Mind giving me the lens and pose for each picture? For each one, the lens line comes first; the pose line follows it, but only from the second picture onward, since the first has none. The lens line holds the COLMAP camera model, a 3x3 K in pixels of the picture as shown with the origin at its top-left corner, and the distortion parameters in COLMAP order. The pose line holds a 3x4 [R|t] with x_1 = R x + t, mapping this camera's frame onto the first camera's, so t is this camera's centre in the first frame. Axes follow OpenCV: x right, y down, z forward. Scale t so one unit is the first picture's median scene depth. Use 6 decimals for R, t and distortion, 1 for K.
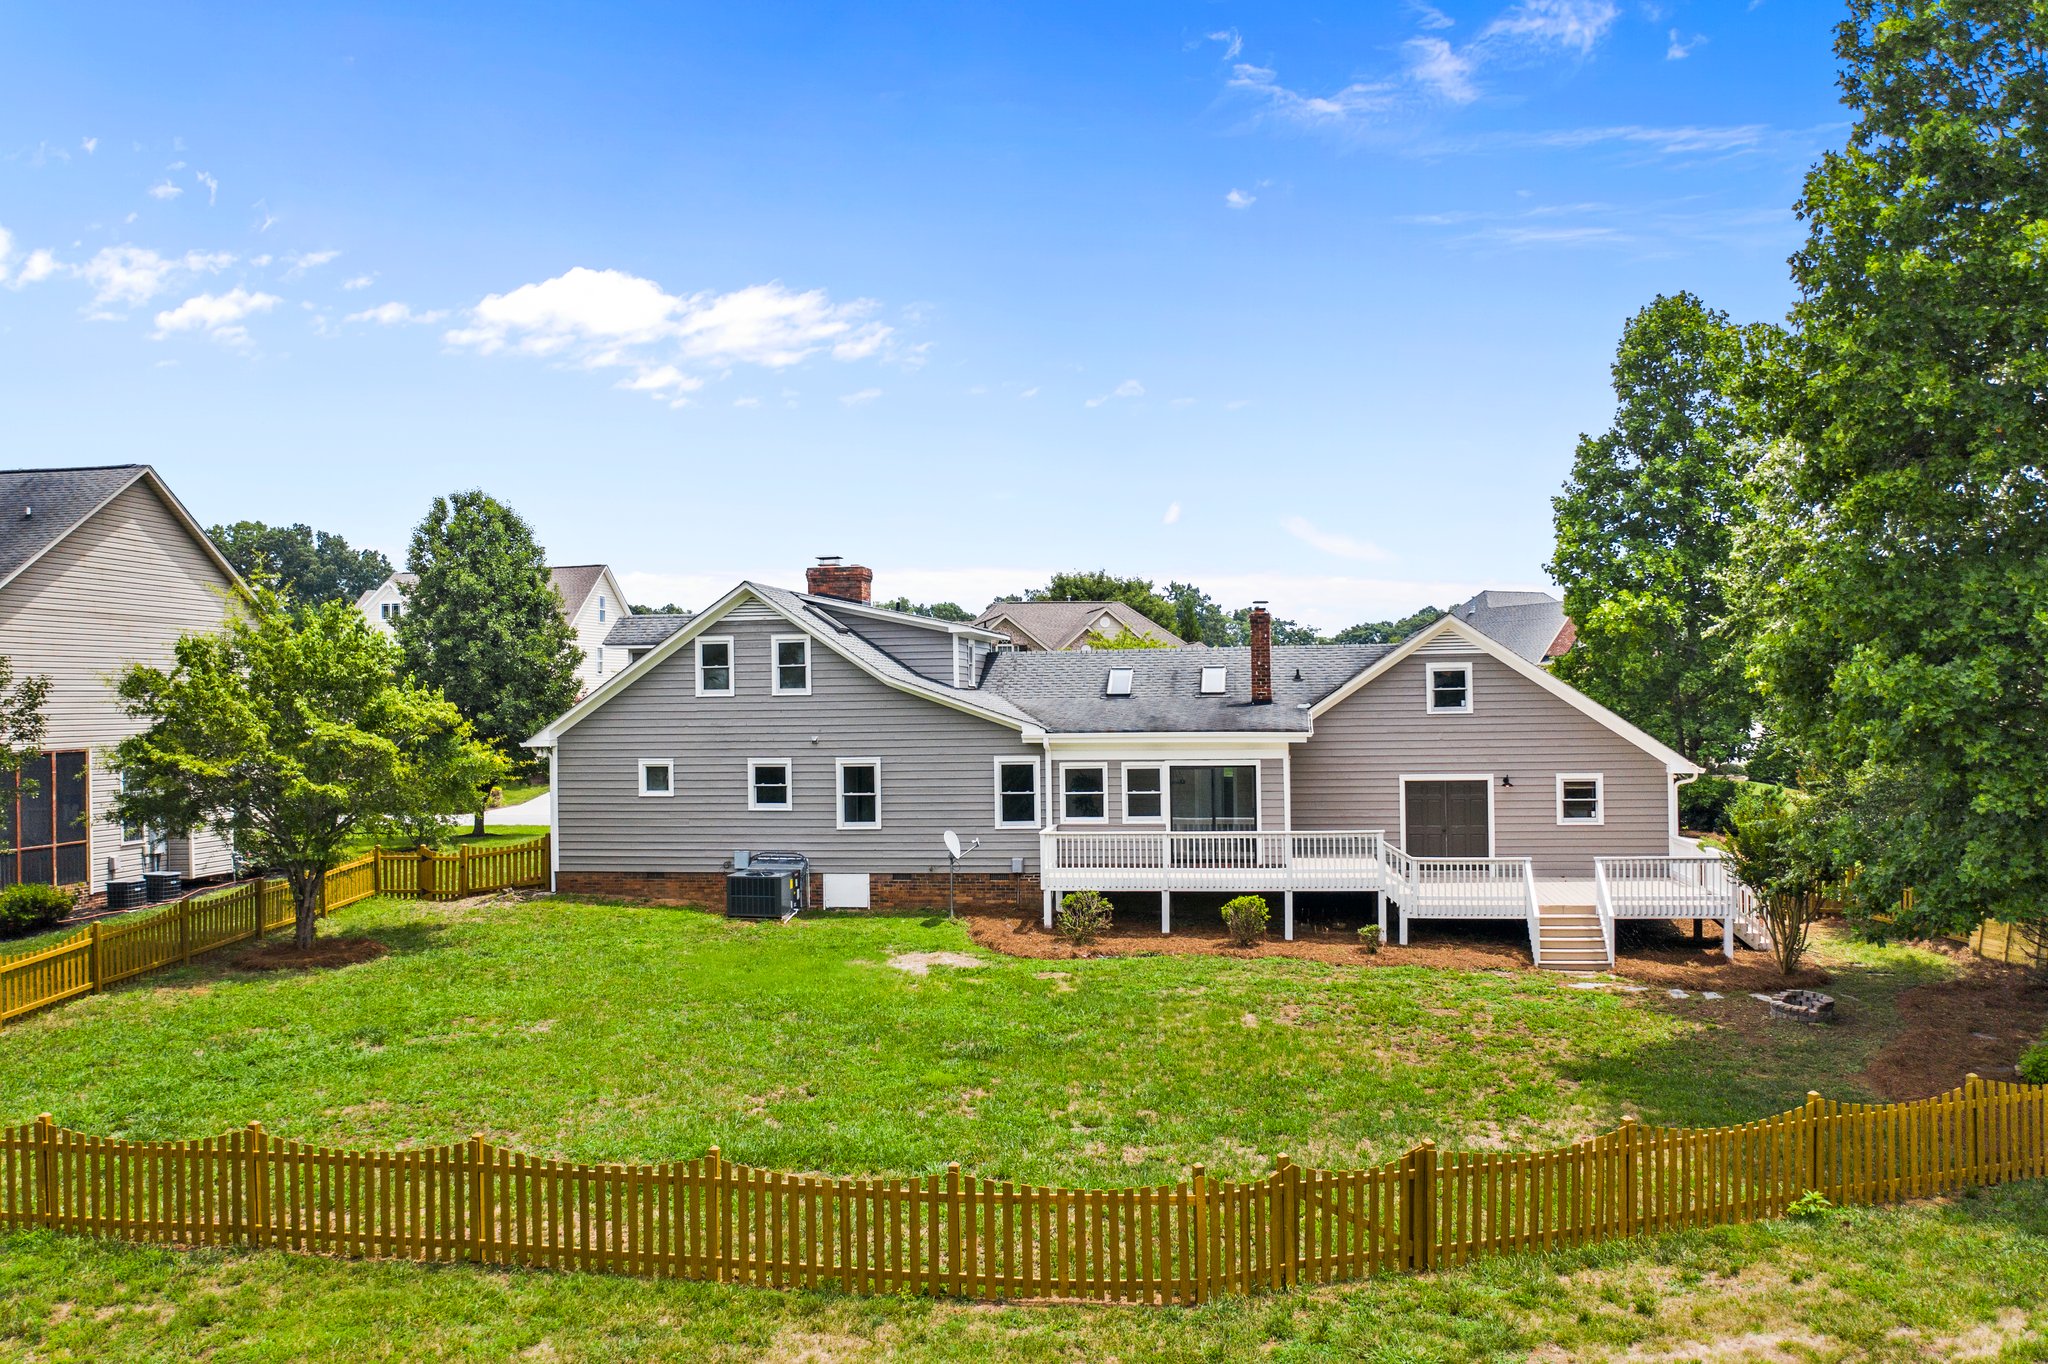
lens RADIAL K [[1617.5, 0, 1005.6], [0, 1617.5, 684.3], [0, 0, 1]] dist [-0.047880, -0.006800]
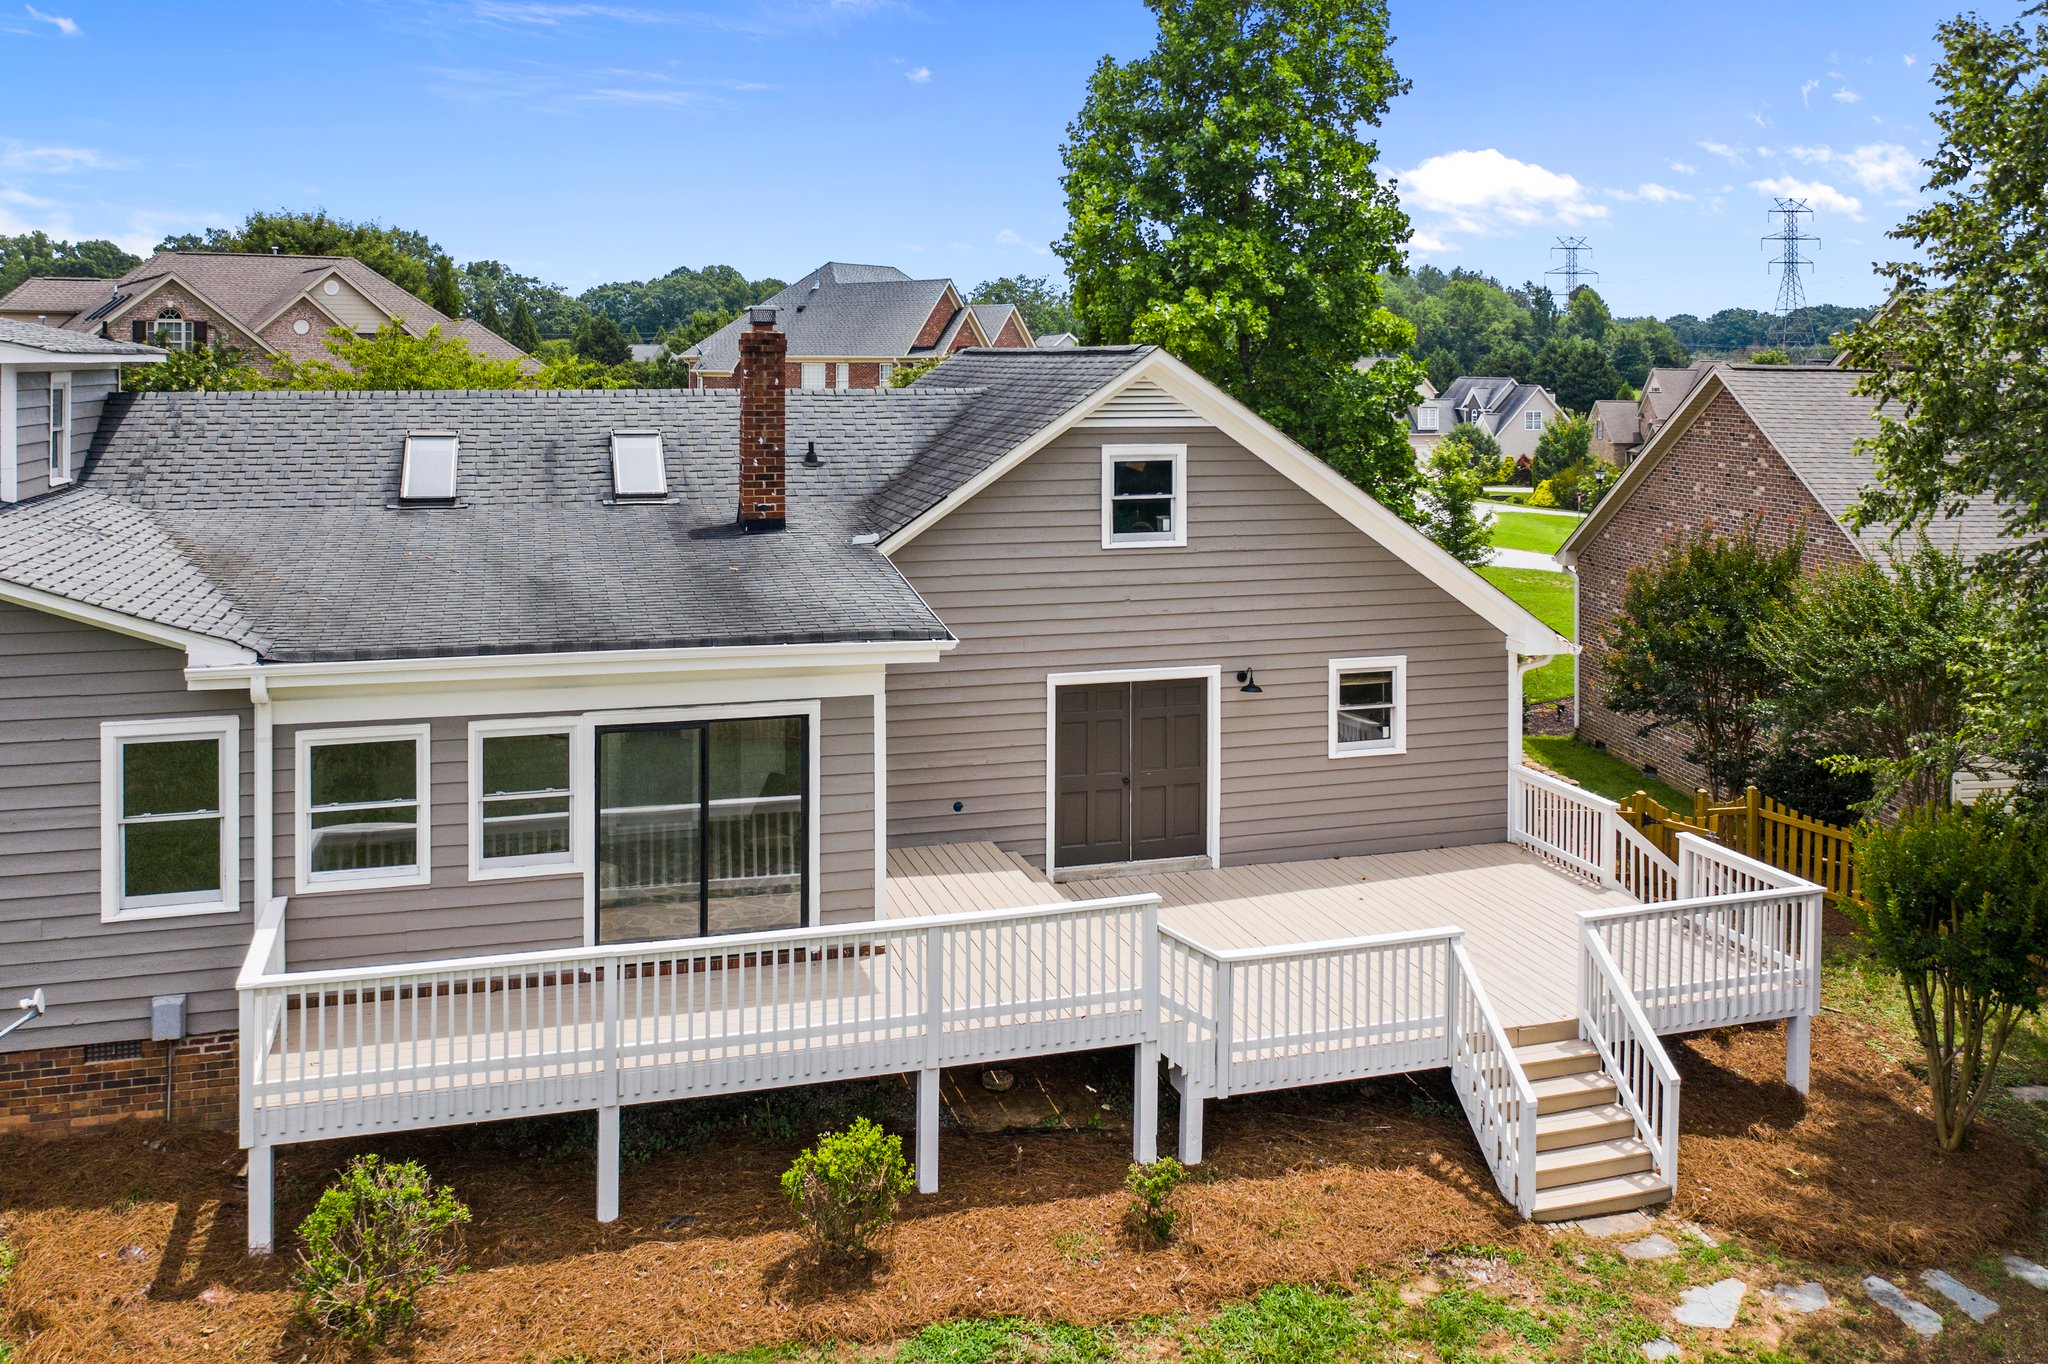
lens RADIAL K [[1681.2, 0, 1012.5], [0, 1681.2, 348.2], [0, 0, 1]] dist [-0.031908, 0.003225]
pose [[0.894321, 0.020486, 0.446957, 0.007299], [-0.021497, 0.999765, -0.002811, -0.042211], [-0.446909, -0.007094, 0.894551, 0.574703]]
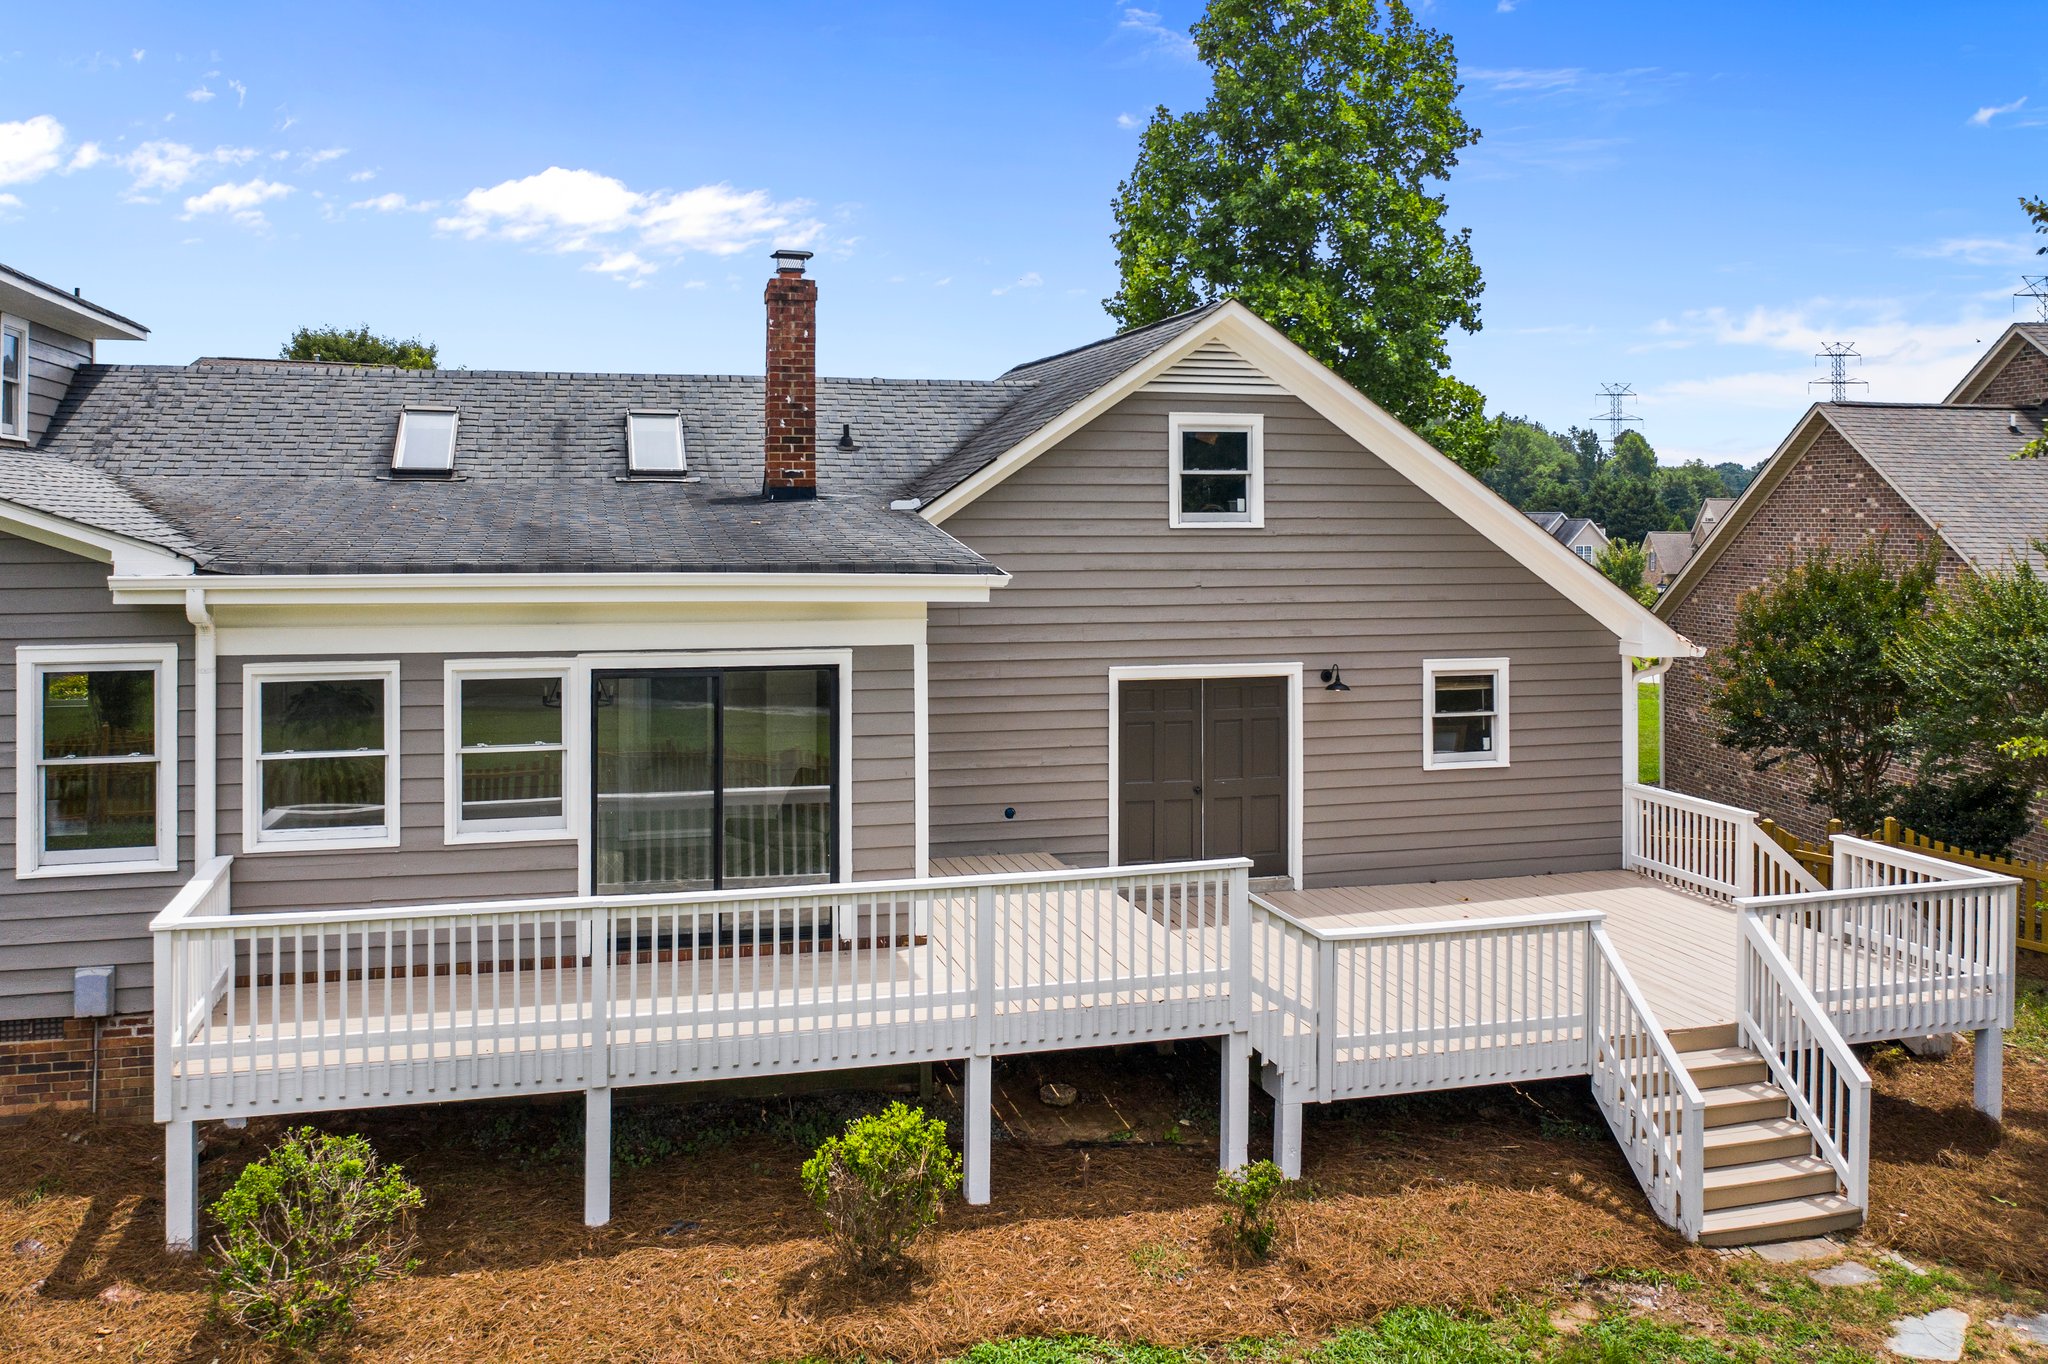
lens RADIAL K [[1659.0, 0, 1008.4], [0, 1659.0, 492.6], [0, 0, 1]] dist [-0.033582, 0.001002]
pose [[0.907100, 0.019999, 0.420440, 0.032668], [-0.017644, 0.999799, -0.009492, 0.014452], [-0.420545, 0.001192, 0.907271, 0.630691]]
